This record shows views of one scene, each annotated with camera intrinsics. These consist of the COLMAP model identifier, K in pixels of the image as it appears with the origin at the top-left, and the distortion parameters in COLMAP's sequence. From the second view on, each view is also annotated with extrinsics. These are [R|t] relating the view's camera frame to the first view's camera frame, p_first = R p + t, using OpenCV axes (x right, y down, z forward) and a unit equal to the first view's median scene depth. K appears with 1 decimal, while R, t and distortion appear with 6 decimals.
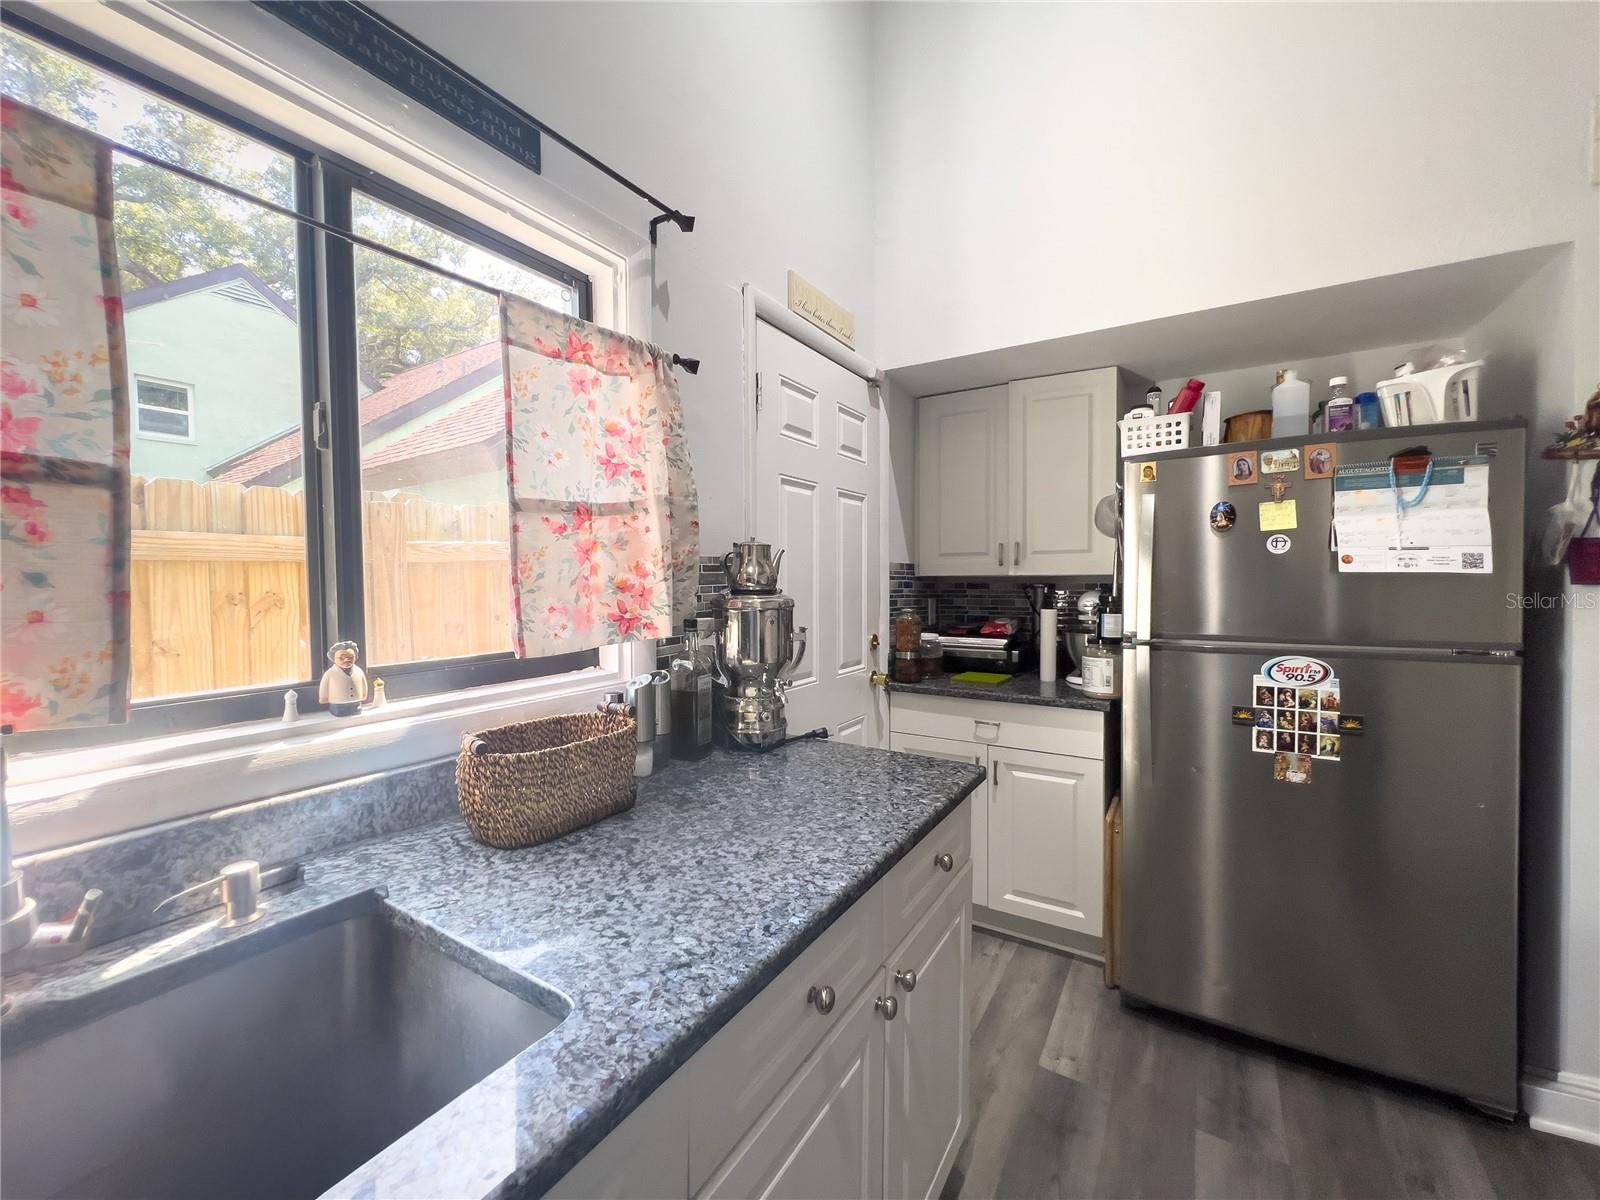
lens RADIAL K [[655.9, 0, 795.5], [0, 655.9, 595.5], [0, 0, 1]] dist [-0.004097, 0.000210]
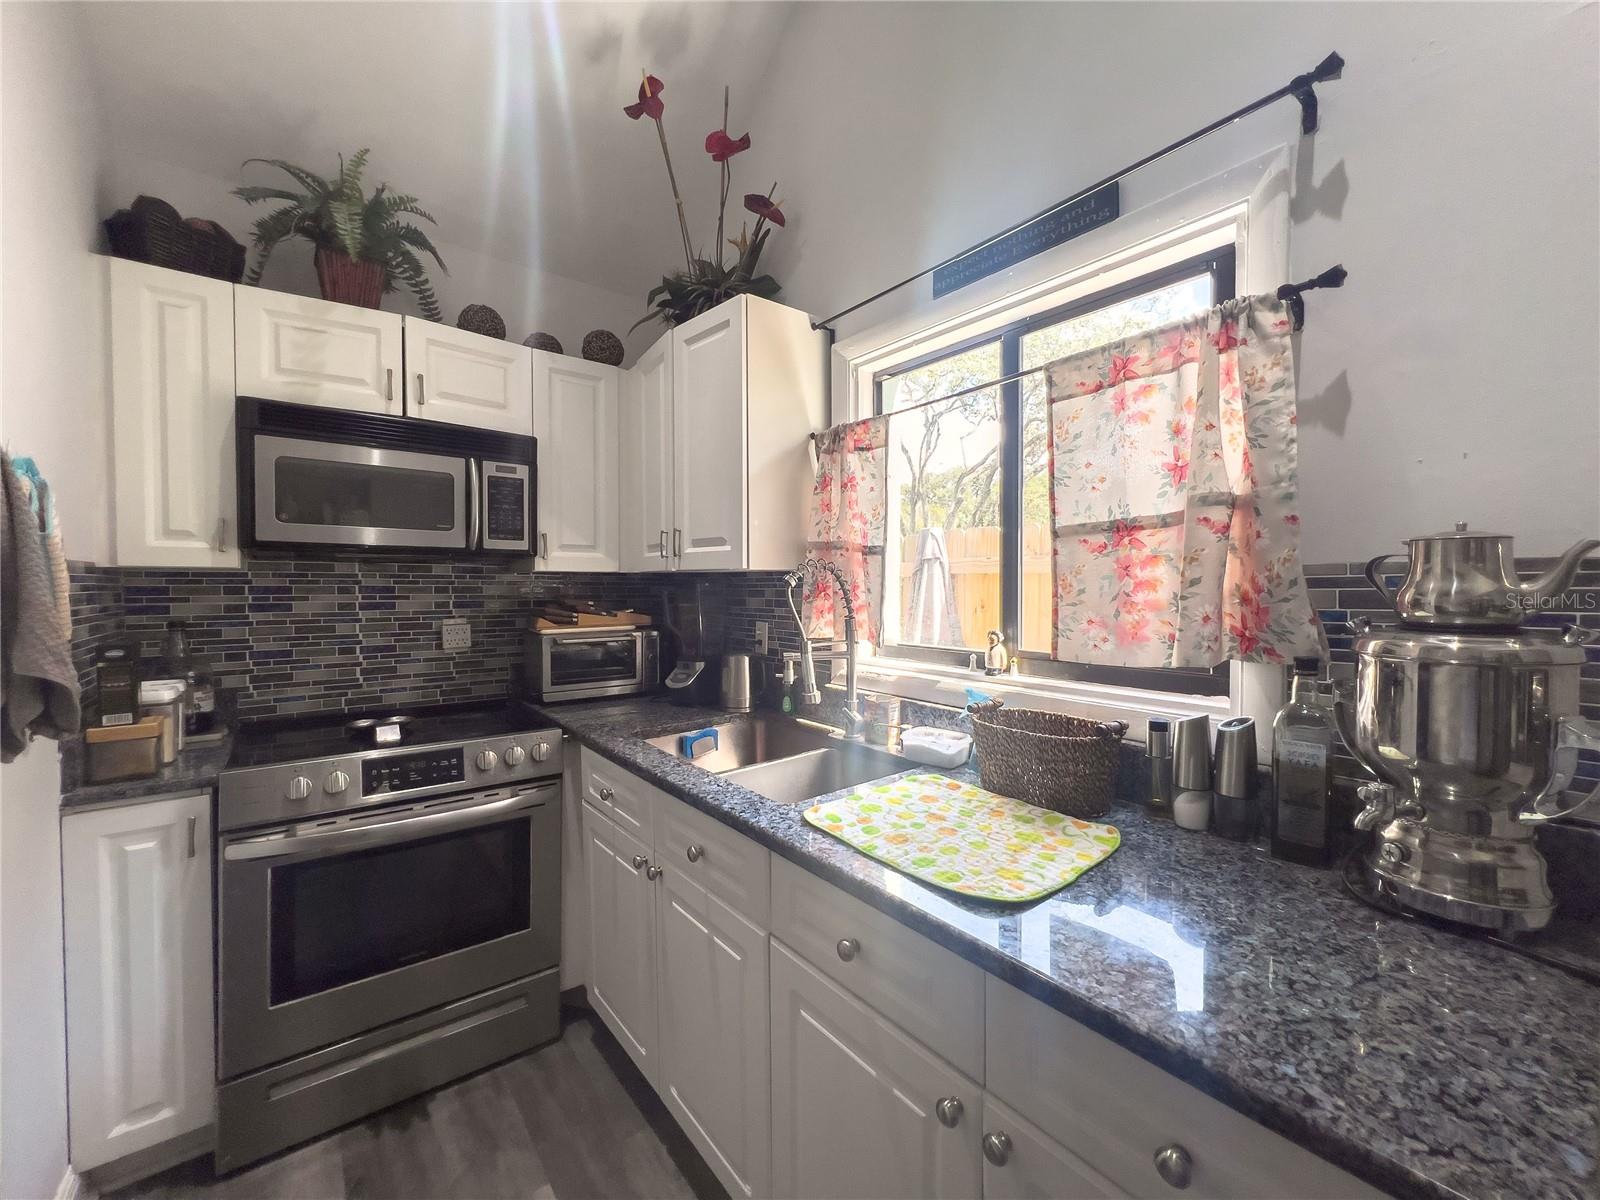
lens RADIAL K [[655.9, 0, 798.2], [0, 655.9, 596.5], [0, 0, 1]] dist [-0.004097, 0.000210]
pose [[-0.354307, 0.027843, -0.934715, 0.842408], [-0.019621, 0.999115, 0.037199, -0.053632], [0.934923, 0.031520, -0.353447, 0.941505]]
